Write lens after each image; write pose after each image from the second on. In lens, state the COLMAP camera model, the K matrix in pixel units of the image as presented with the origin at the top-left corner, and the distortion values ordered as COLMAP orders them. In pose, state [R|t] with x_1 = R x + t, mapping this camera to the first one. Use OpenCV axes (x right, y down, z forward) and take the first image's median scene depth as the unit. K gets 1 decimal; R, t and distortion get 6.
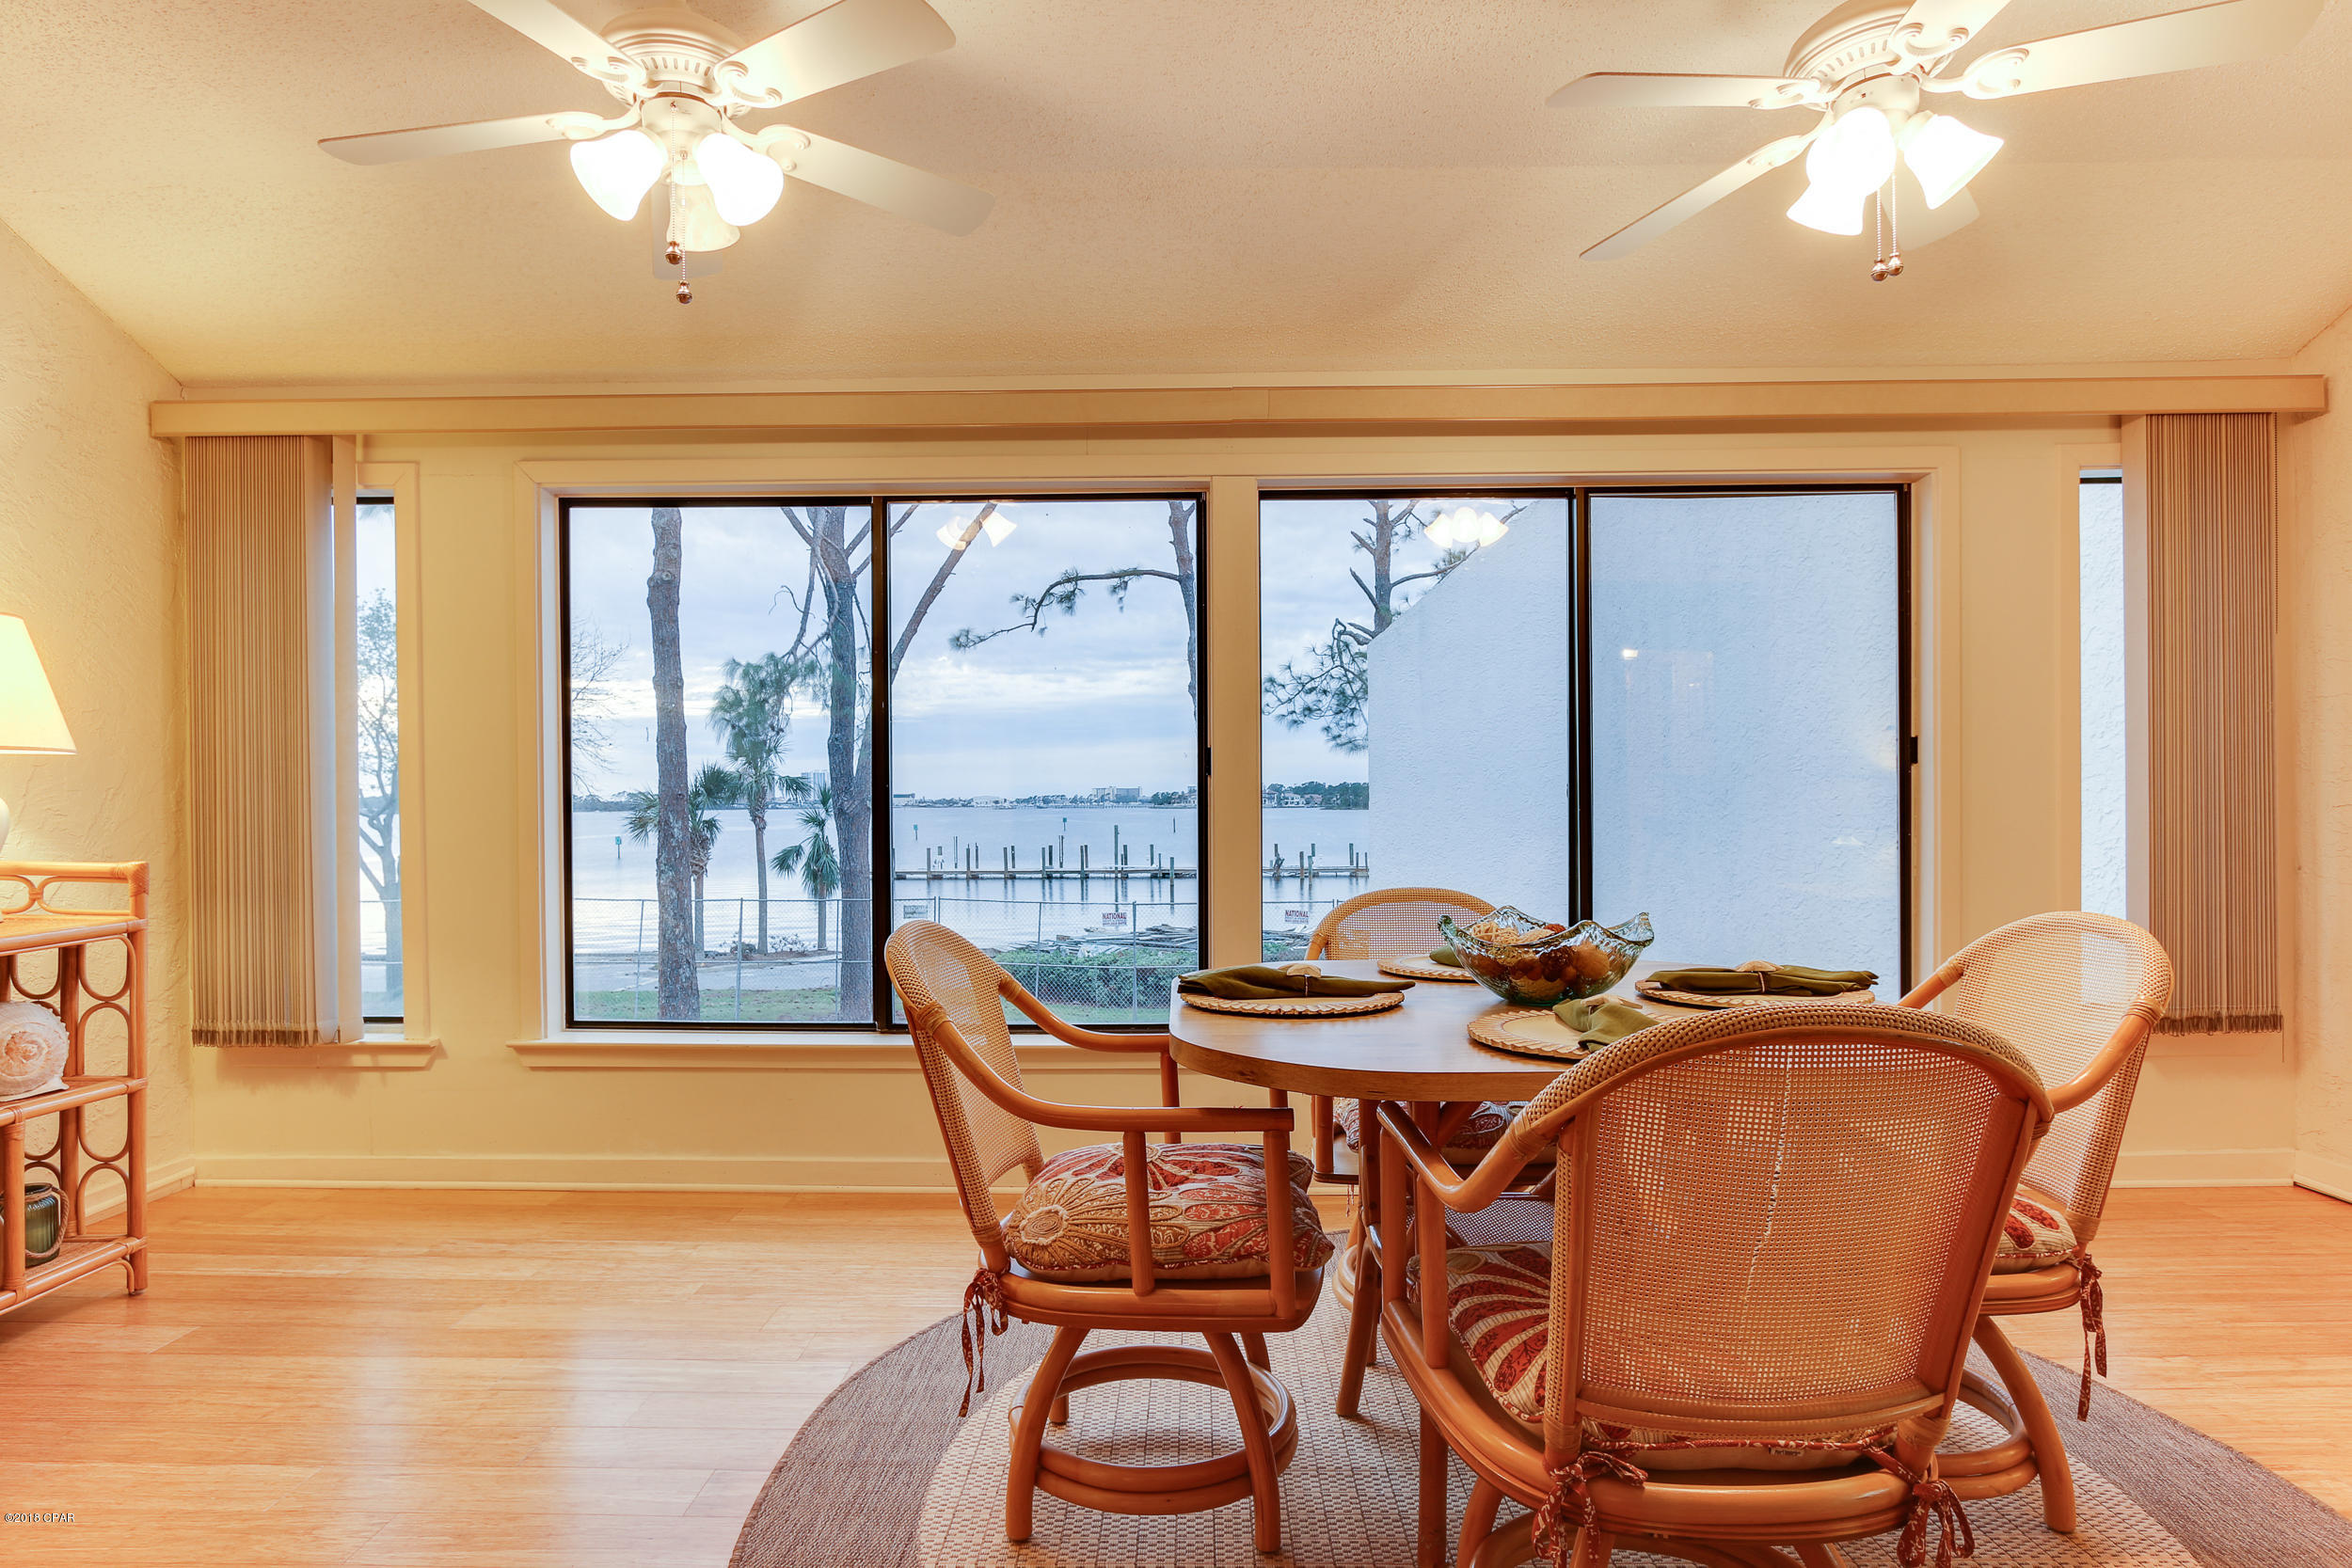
lens RADIAL K [[1271.3, 0, 1182.1], [0, 1271.3, 808.0], [0, 0, 1]] dist [-0.021581, 0.001865]
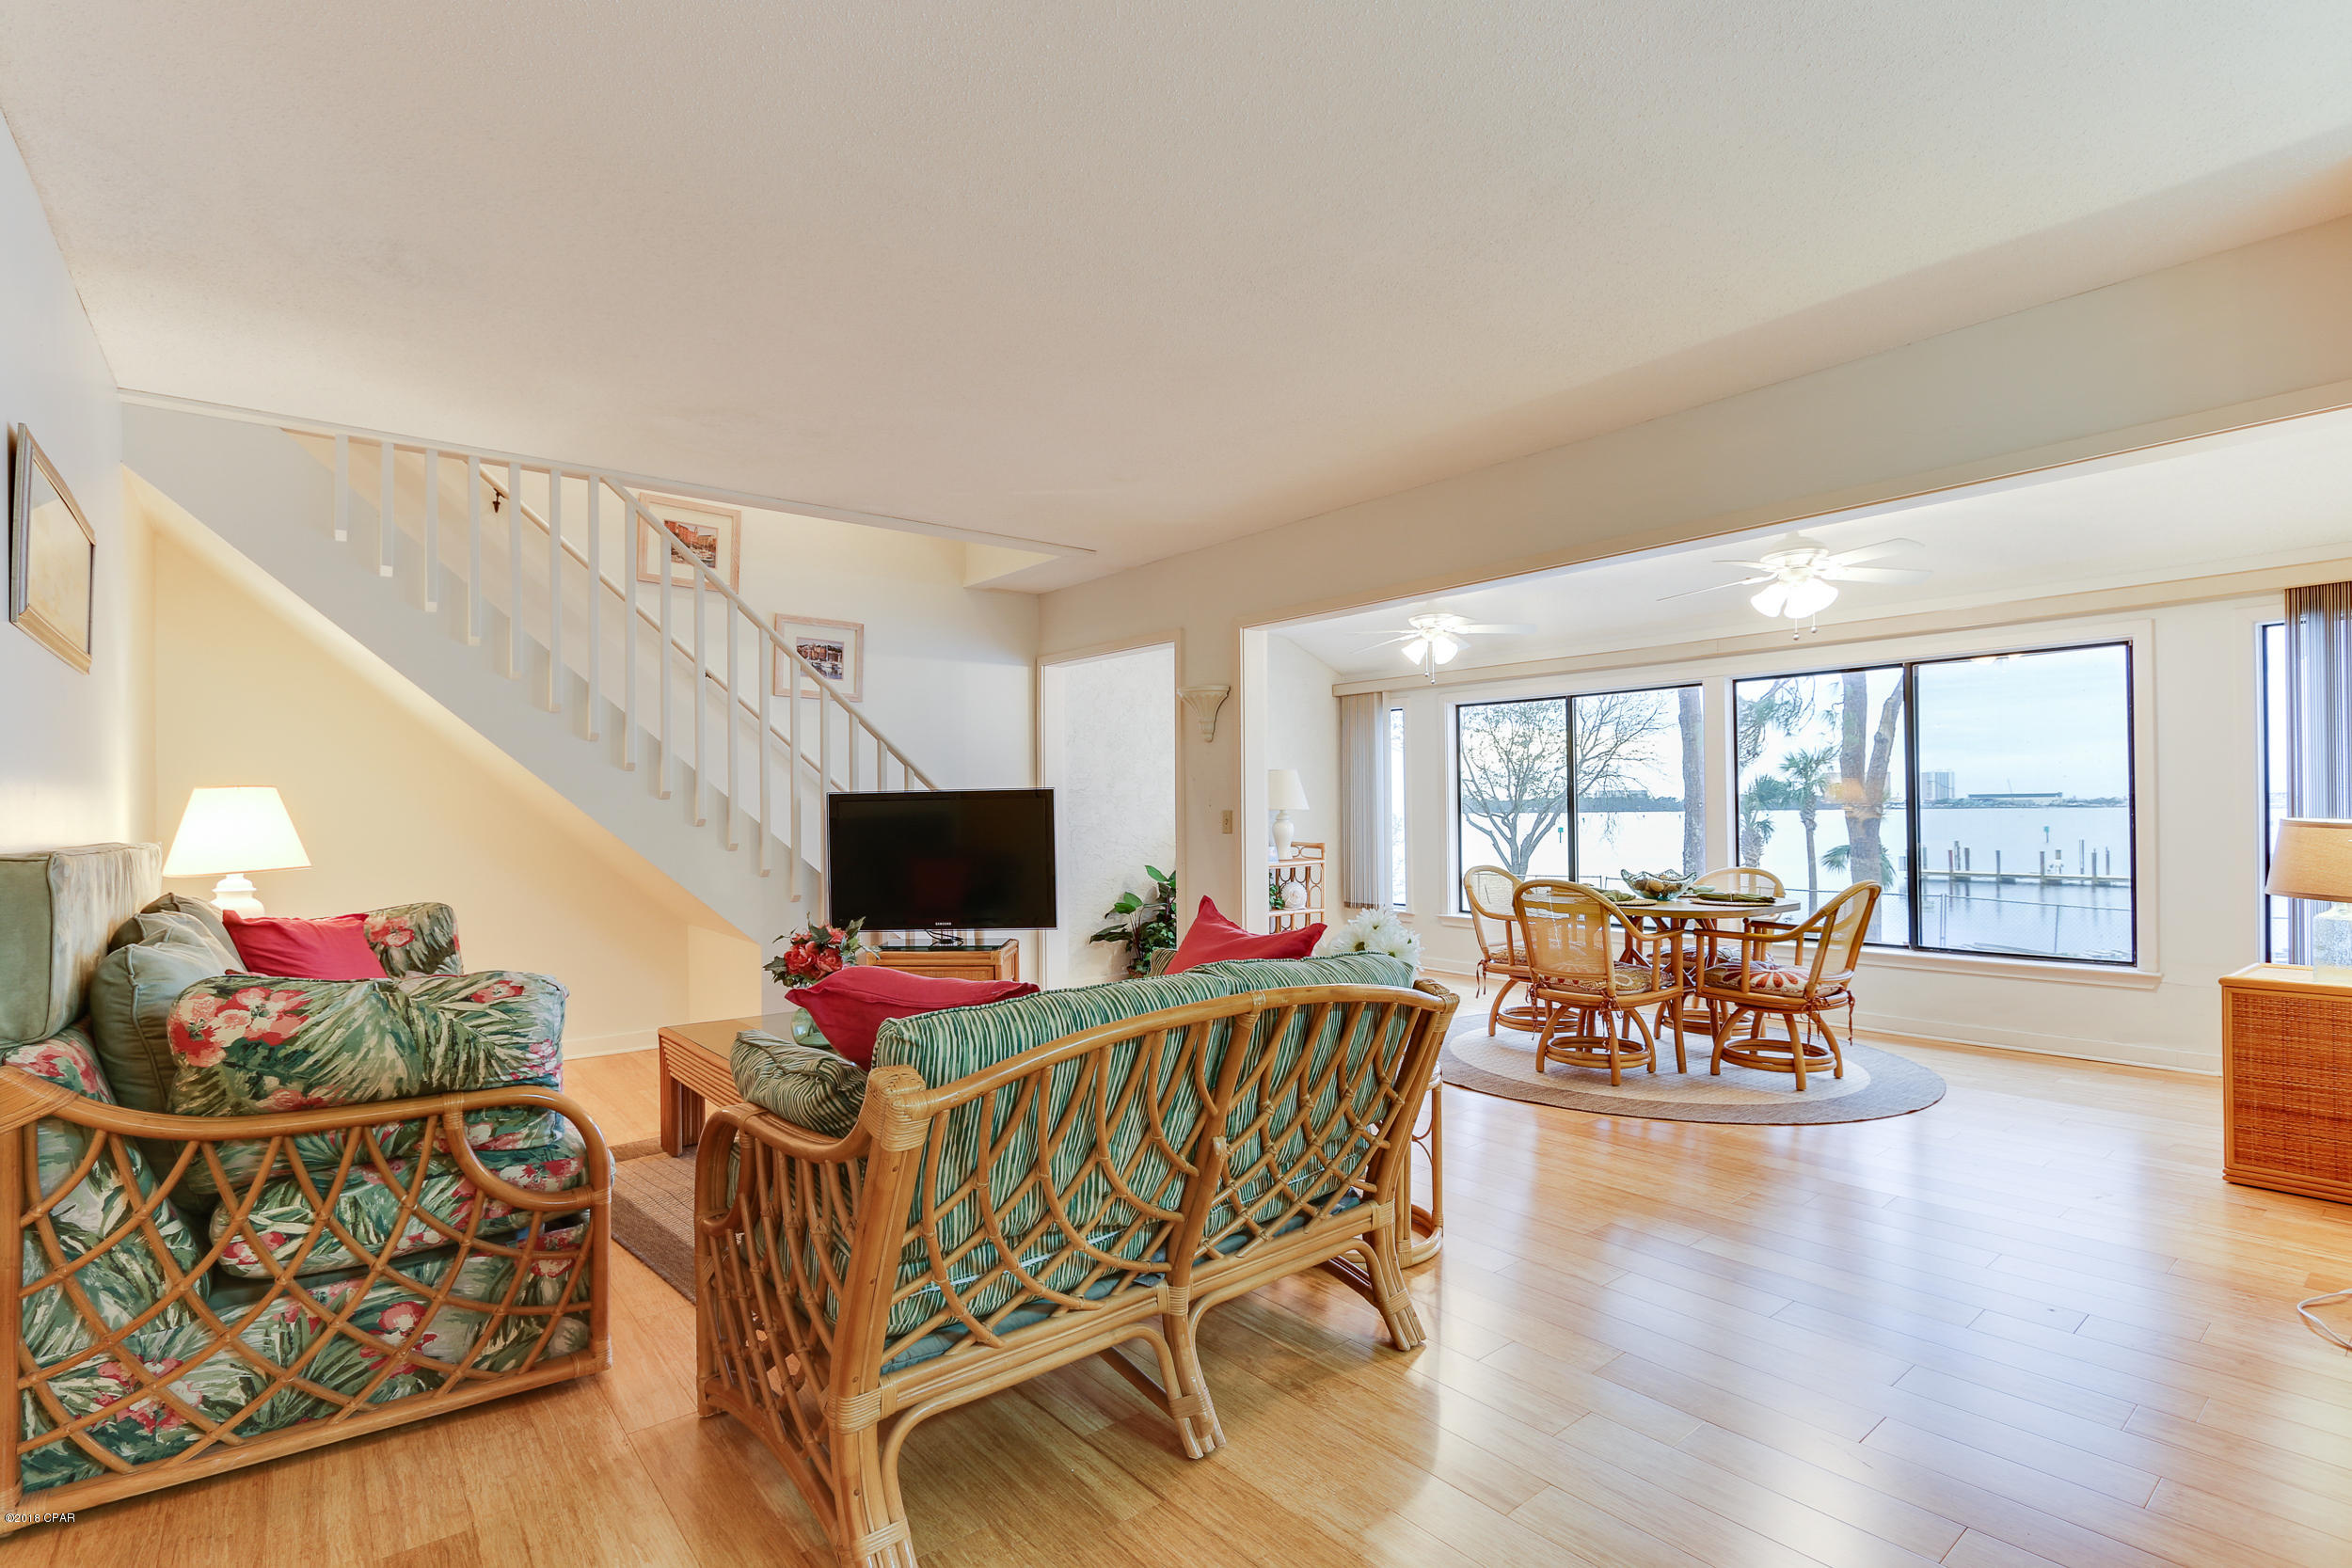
lens RADIAL K [[1128.8, 0, 1159.3], [0, 1128.8, 794.9], [0, 0, 1]] dist [-0.023740, 0.002360]
pose [[0.623745, -0.008210, -0.781585, 0.122519], [-0.000304, 0.999942, -0.010746, -0.005053], [0.781628, 0.006940, 0.623706, -0.119305]]
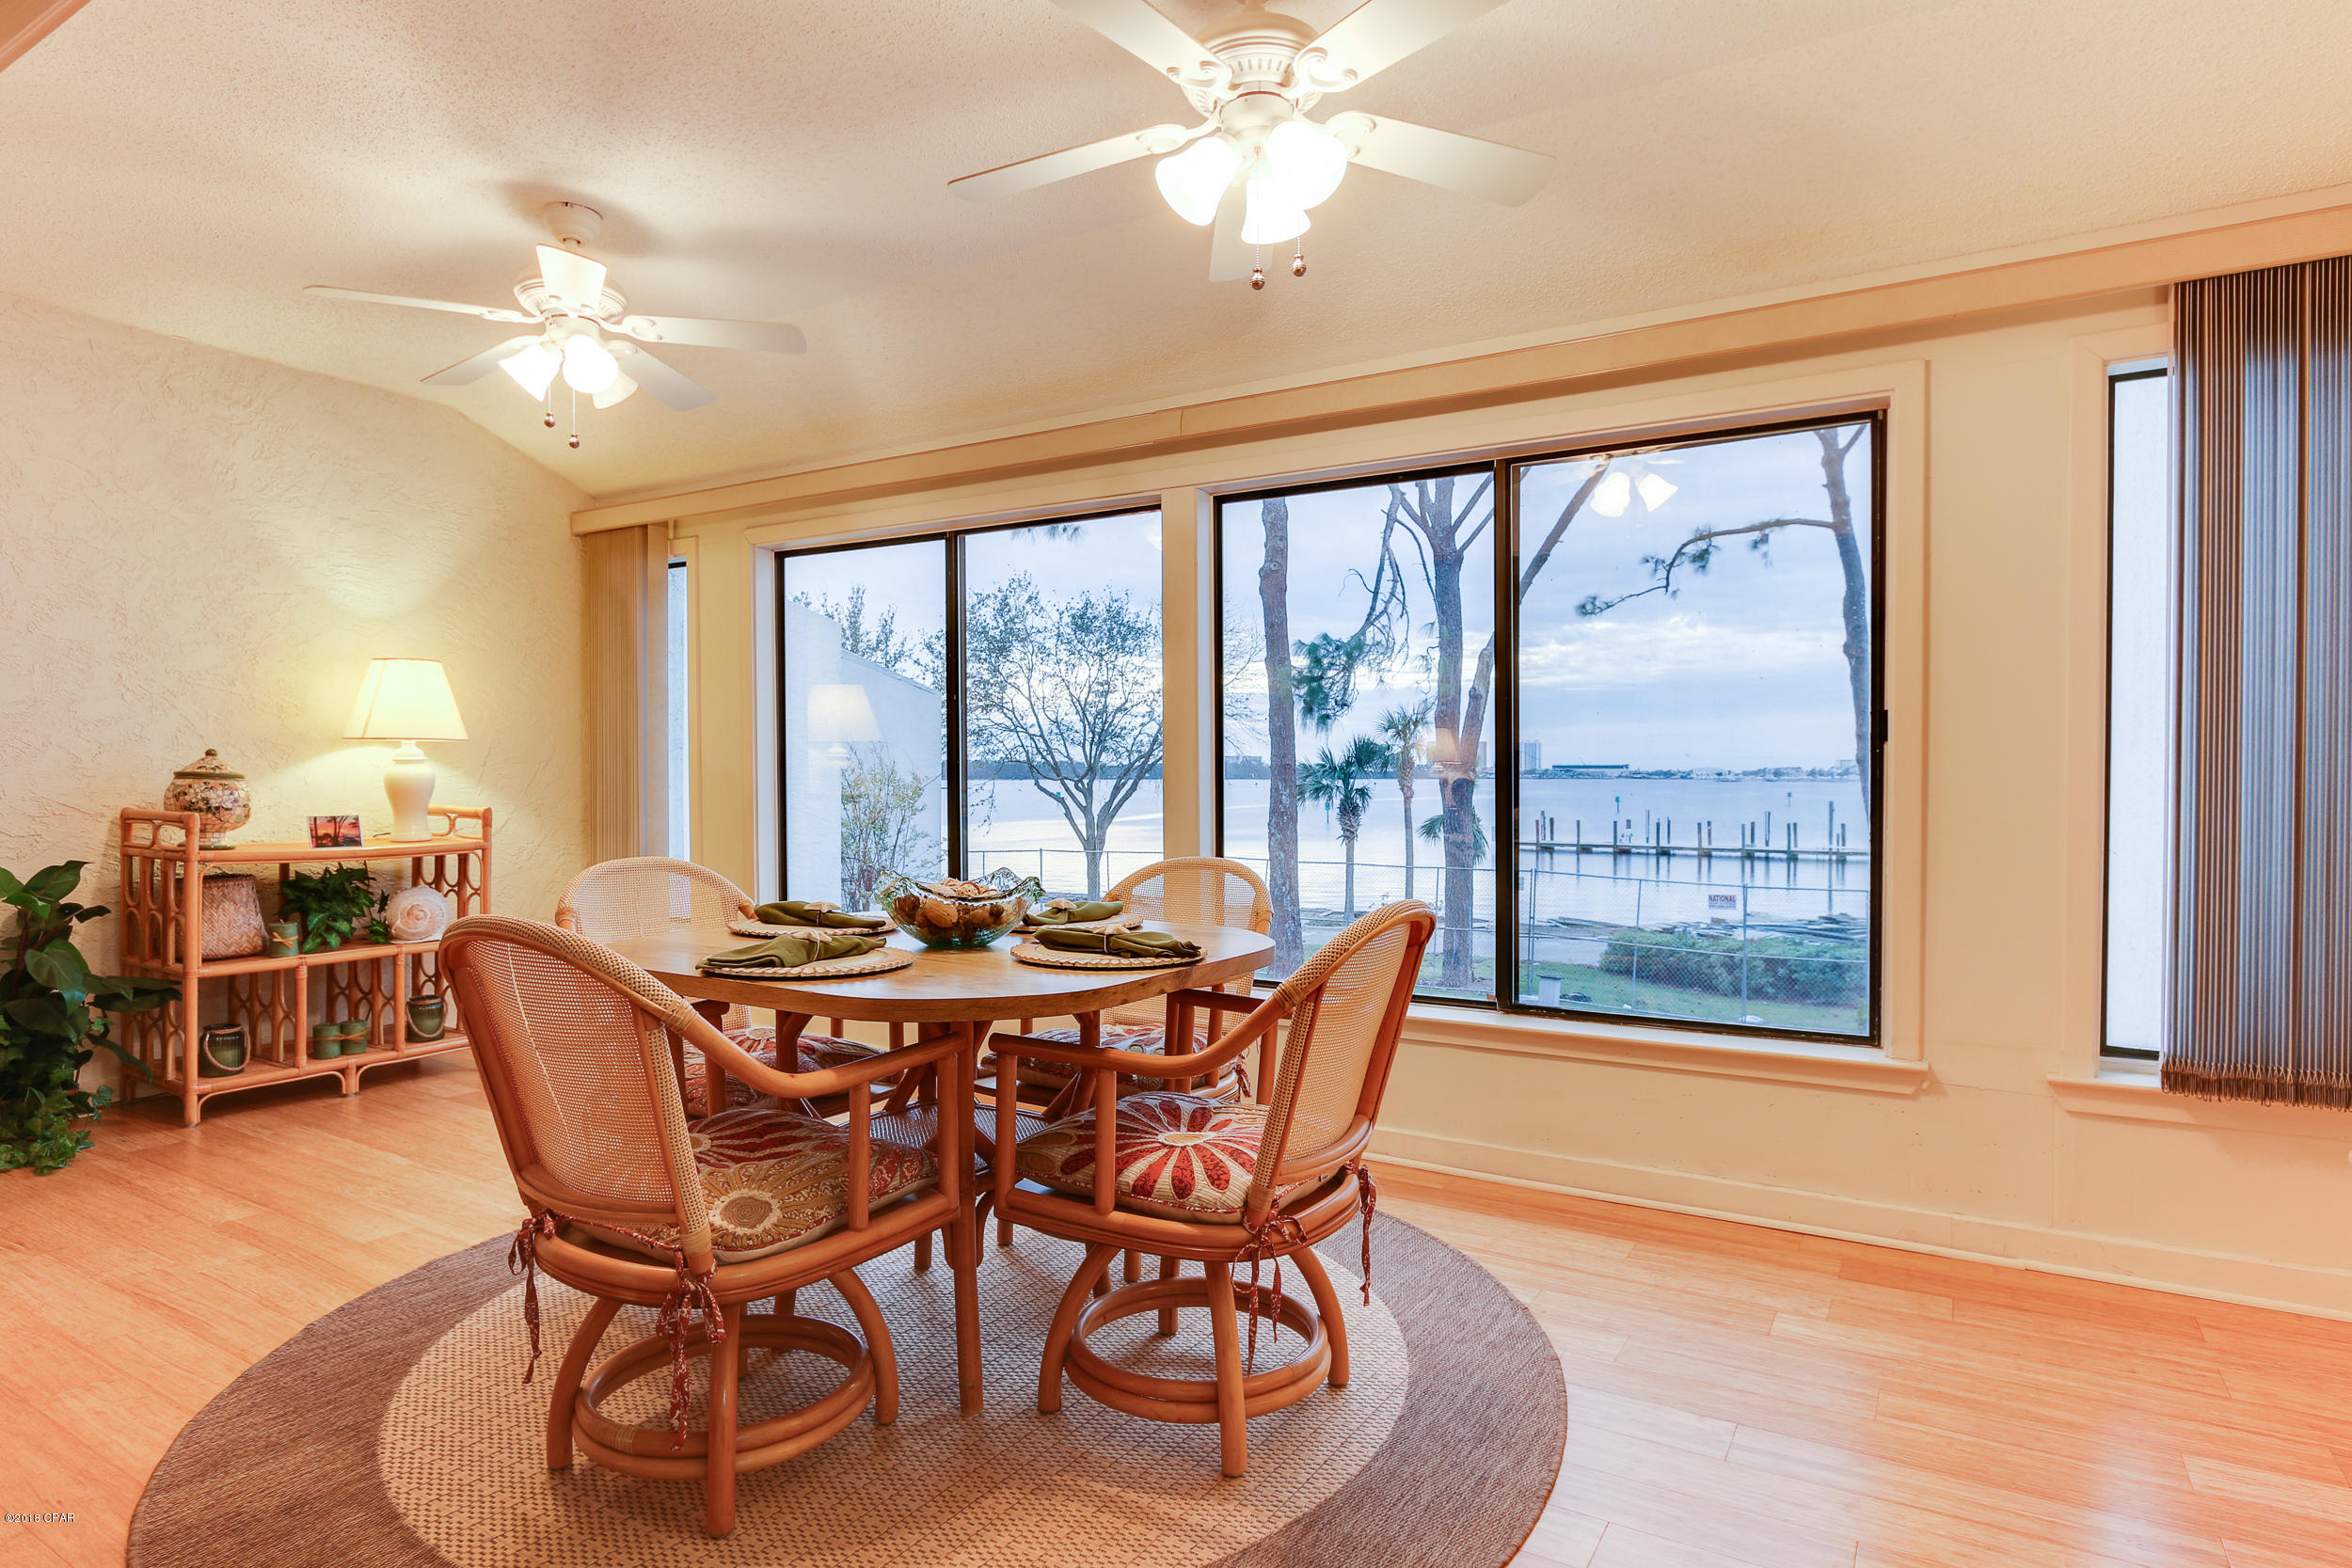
lens RADIAL K [[1287.0, 0, 1204.0], [0, 1287.0, 774.7], [0, 0, 1]] dist [-0.032593, 0.001520]
pose [[0.860518, 0.009838, -0.509325, 0.083514], [-0.011280, 0.999936, 0.000257, -0.000996], [0.509296, 0.005524, 0.860574, 0.004623]]
